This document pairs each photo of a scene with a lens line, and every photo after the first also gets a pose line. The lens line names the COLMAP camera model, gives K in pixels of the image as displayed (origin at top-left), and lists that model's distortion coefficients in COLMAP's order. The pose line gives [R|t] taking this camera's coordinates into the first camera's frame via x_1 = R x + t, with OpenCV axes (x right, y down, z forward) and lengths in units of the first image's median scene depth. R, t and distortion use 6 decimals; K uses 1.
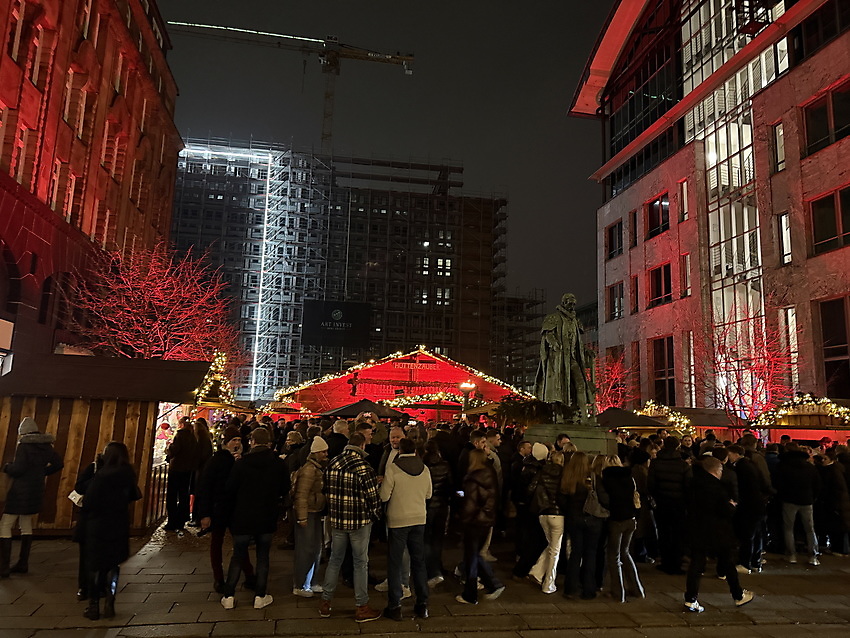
lens RADIAL K [[591.3, 0, 425.8], [0, 591.3, 325.3], [0, 0, 1]] dist [0.116686, -0.159200]
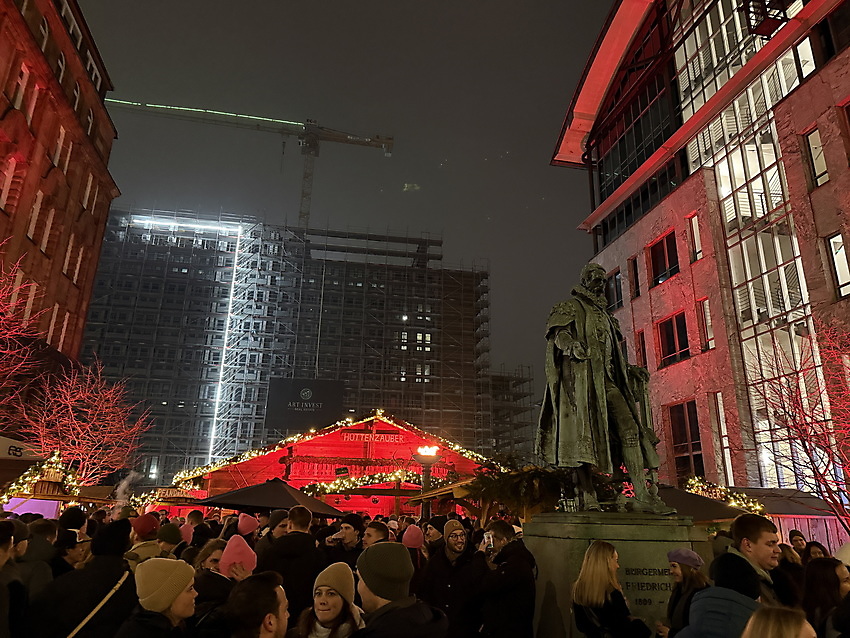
lens RADIAL K [[591.2, 0, 423.2], [0, 591.2, 320.4], [0, 0, 1]] dist [0.125302, -0.178301]
pose [[0.999757, -0.006538, 0.021038, 0.029084], [0.009703, 0.988014, -0.154059, 0.032750], [-0.019779, 0.154225, 0.987838, 0.187764]]
